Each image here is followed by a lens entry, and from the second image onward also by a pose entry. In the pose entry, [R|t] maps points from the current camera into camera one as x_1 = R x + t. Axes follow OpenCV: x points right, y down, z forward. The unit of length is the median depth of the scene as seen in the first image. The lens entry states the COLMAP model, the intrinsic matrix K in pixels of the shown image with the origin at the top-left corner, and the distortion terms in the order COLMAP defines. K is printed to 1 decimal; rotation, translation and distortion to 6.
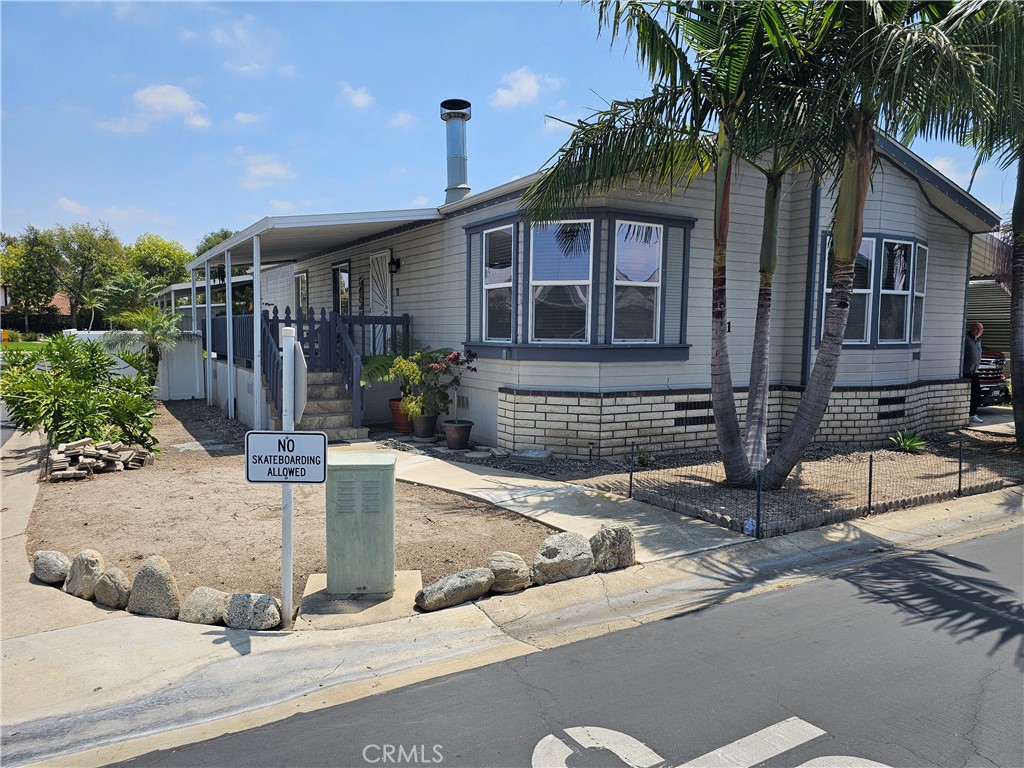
lens RADIAL K [[693.1, 0, 518.2], [0, 693.1, 387.8], [0, 0, 1]] dist [0.045974, -0.008353]
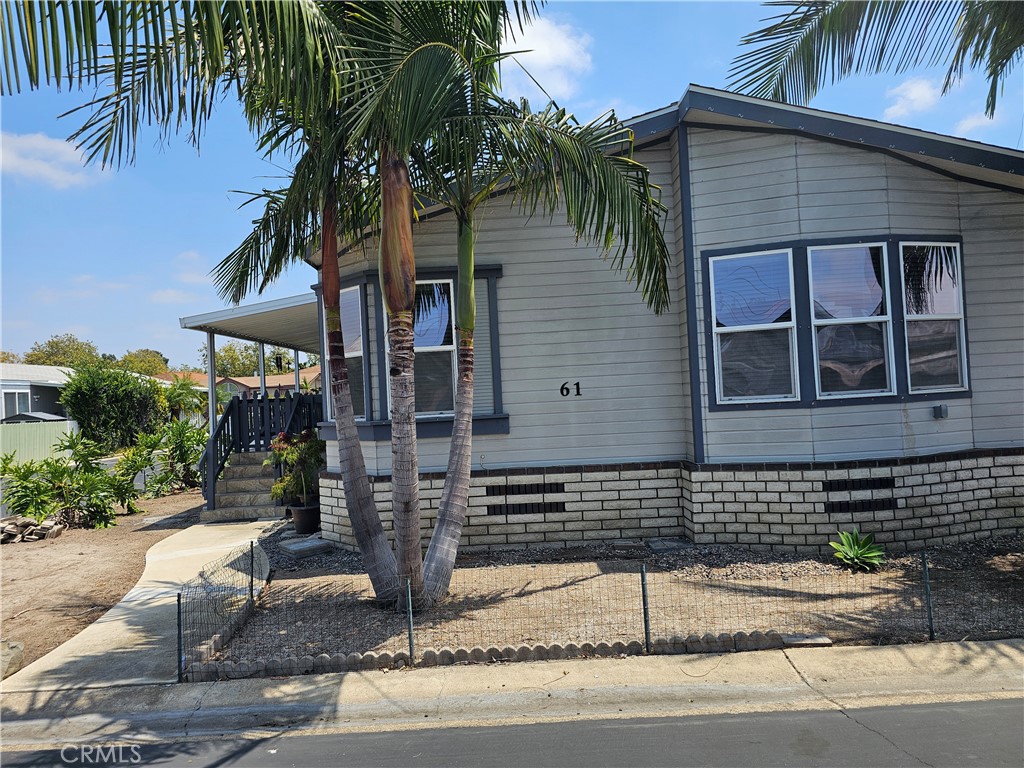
lens RADIAL K [[693.1, 0, 514.1], [0, 693.1, 384.5], [0, 0, 1]] dist [0.045974, -0.008353]
pose [[0.858394, -0.062519, -0.509167, 0.647388], [0.018332, 0.995650, -0.091346, -0.022027], [0.512663, 0.069077, 0.855806, 0.291660]]
